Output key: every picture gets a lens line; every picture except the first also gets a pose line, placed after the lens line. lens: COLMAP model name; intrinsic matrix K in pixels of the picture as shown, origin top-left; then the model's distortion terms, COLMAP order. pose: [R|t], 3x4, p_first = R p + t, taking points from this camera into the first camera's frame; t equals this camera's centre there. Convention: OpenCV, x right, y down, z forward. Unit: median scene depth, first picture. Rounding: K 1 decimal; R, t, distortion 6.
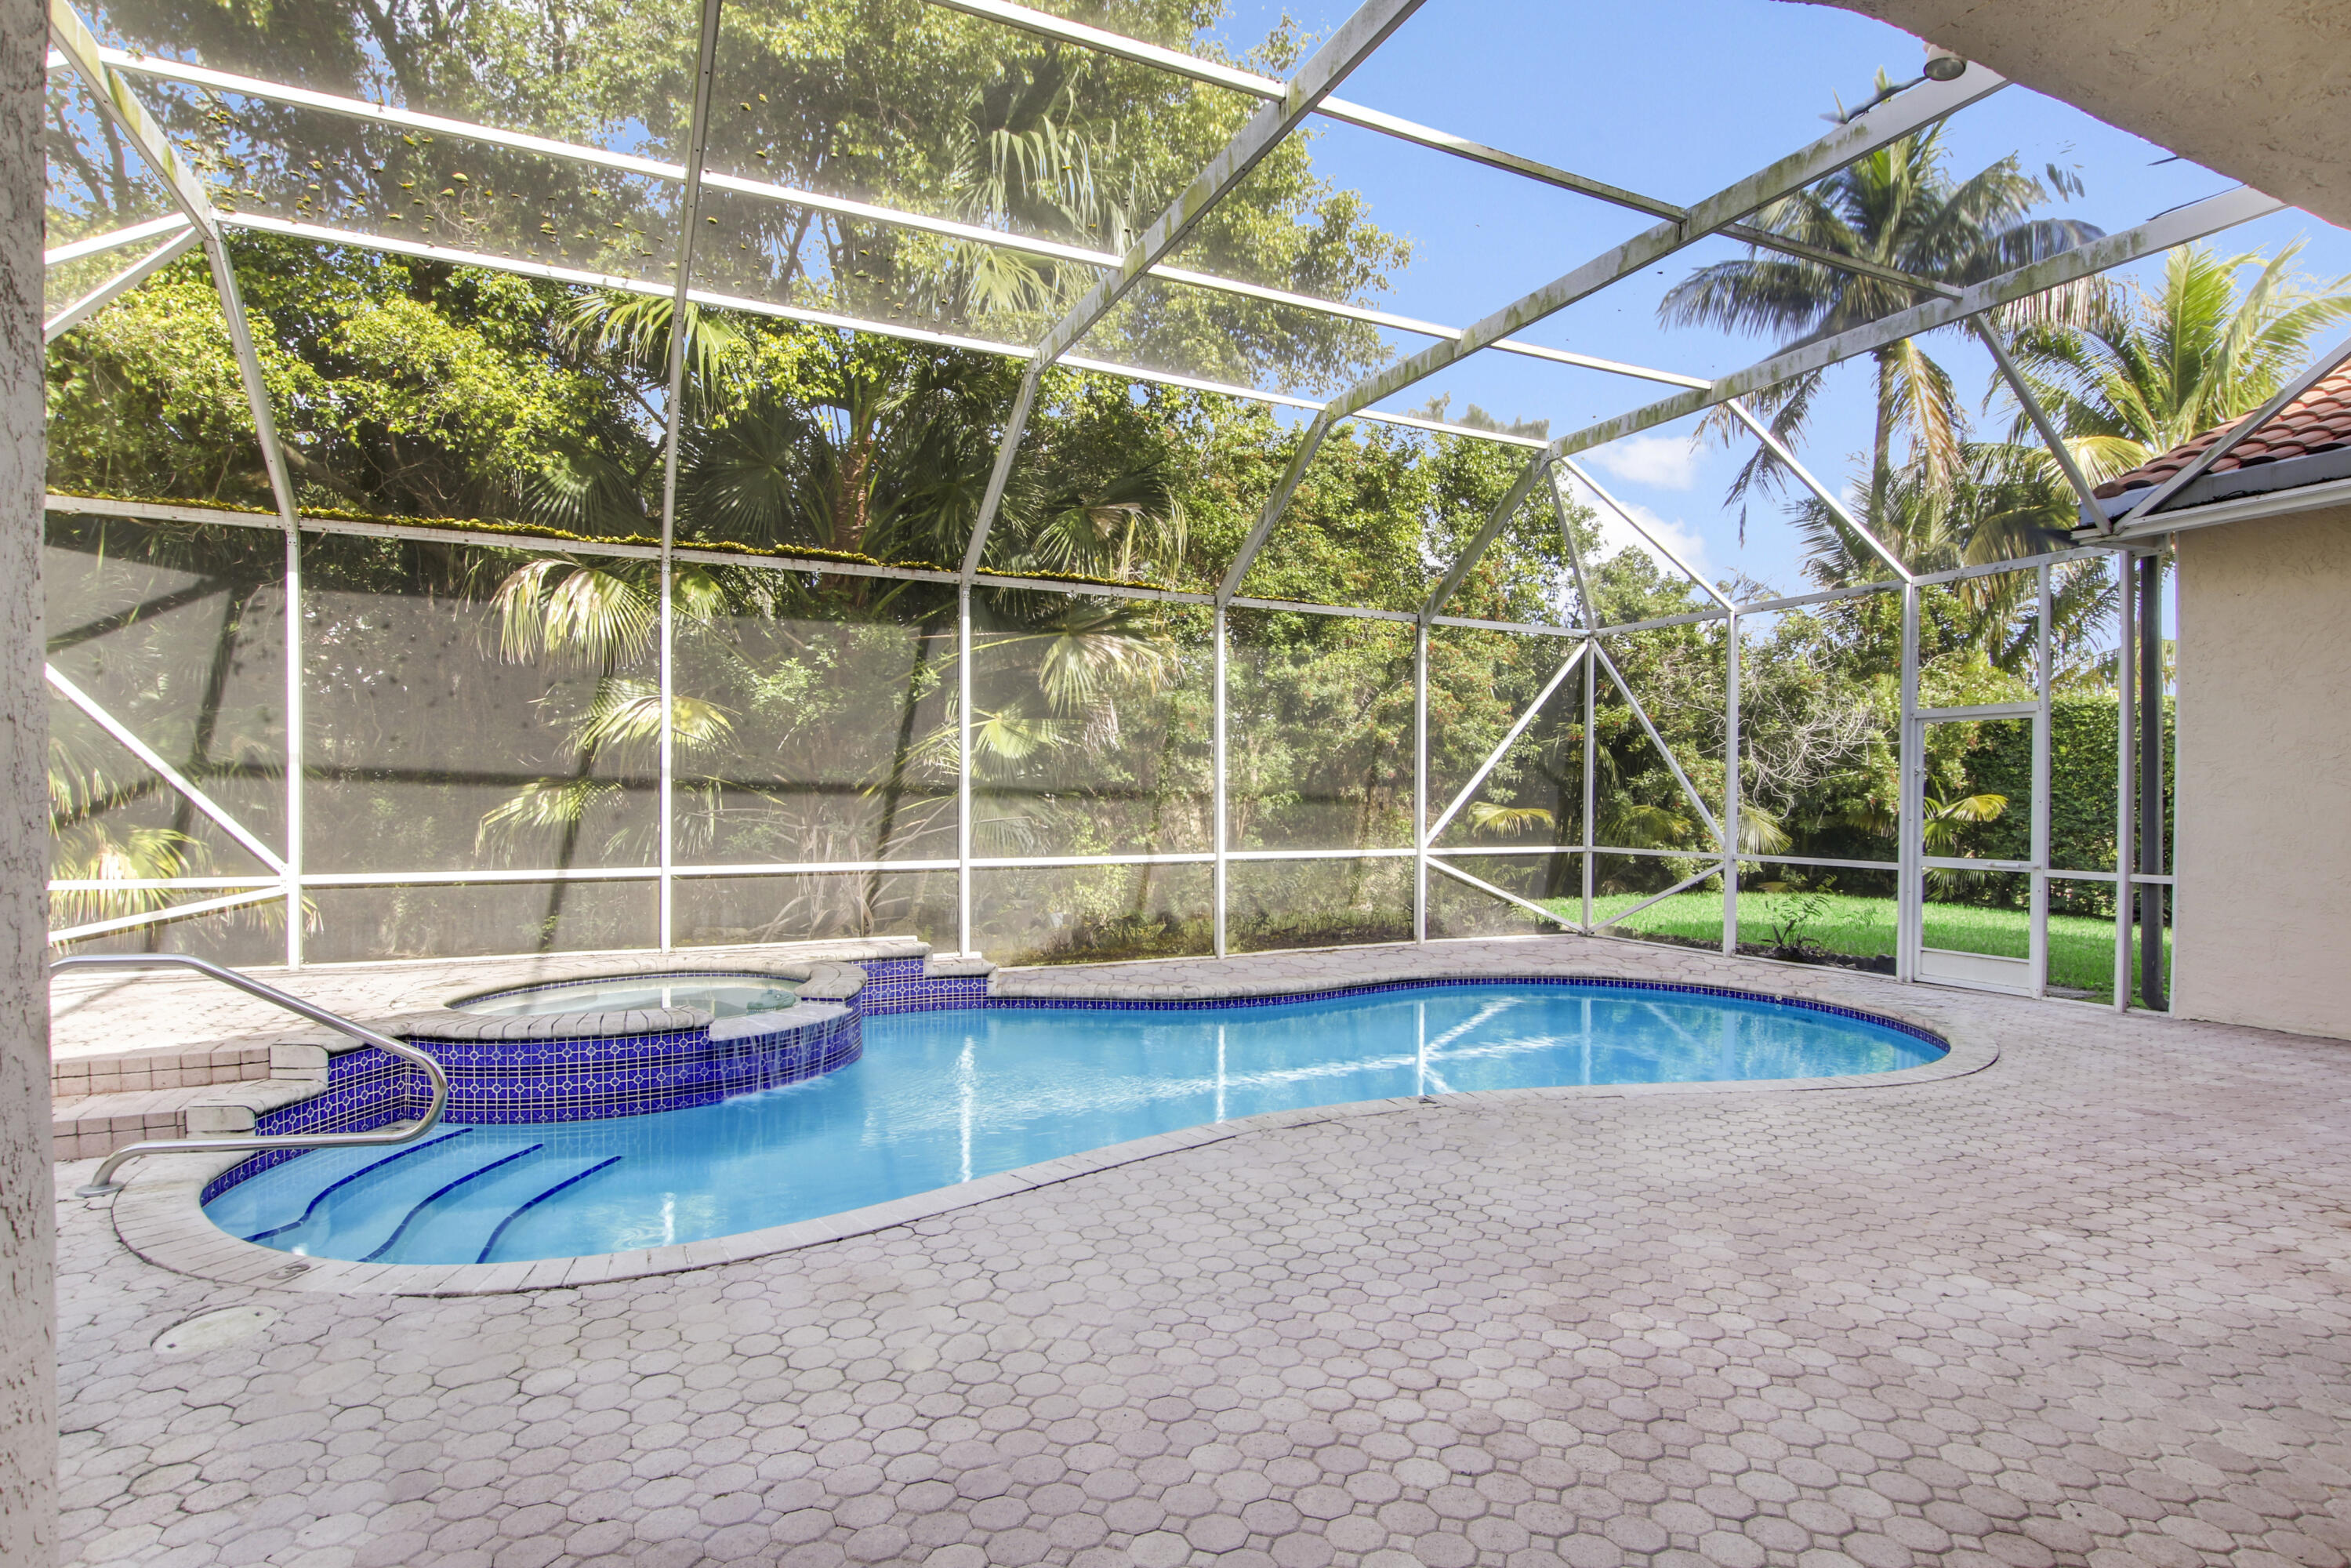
lens RADIAL K [[1241.7, 0, 1168.5], [0, 1241.7, 780.0], [0, 0, 1]] dist [-0.007622, 0.000321]
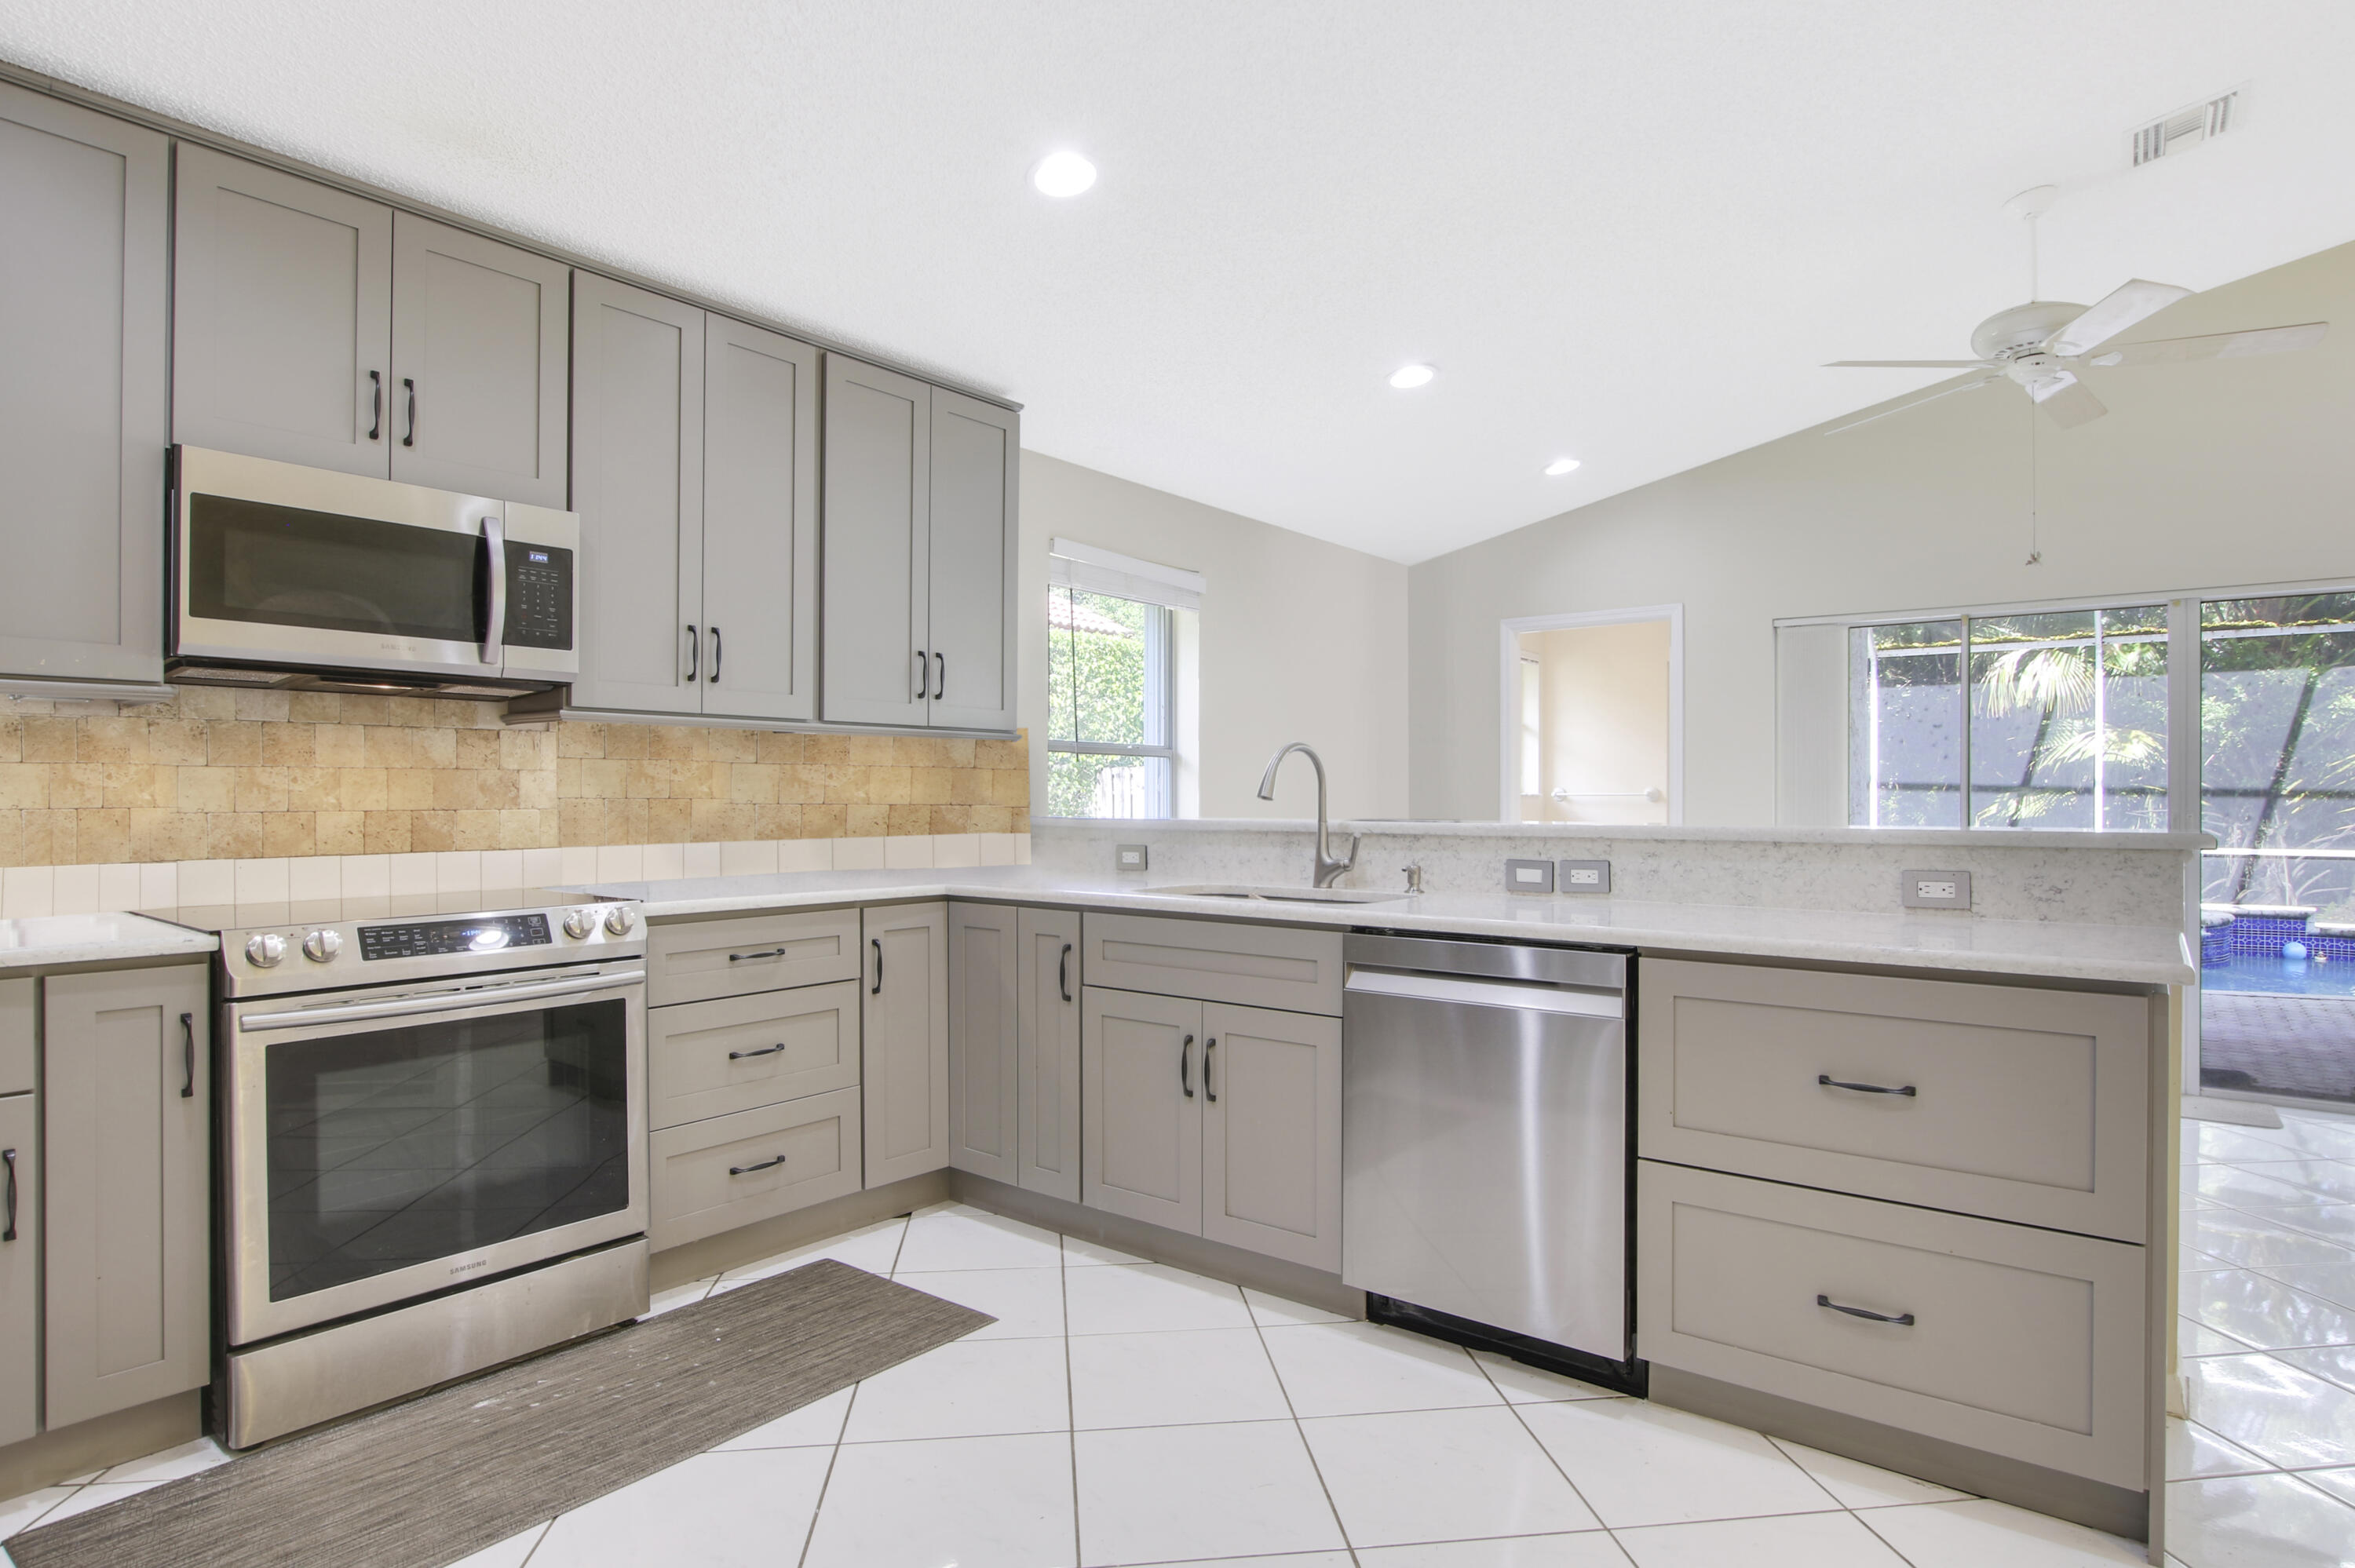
lens RADIAL K [[1245.3, 0, 1139.8], [0, 1245.3, 808.3], [0, 0, 1]] dist [-0.025257, 0.000424]
pose [[0.437238, 0.007695, -0.899313, 0.542807], [0.006592, 0.999909, 0.011761, -0.000687], [0.899322, -0.011070, 0.437148, -0.903202]]
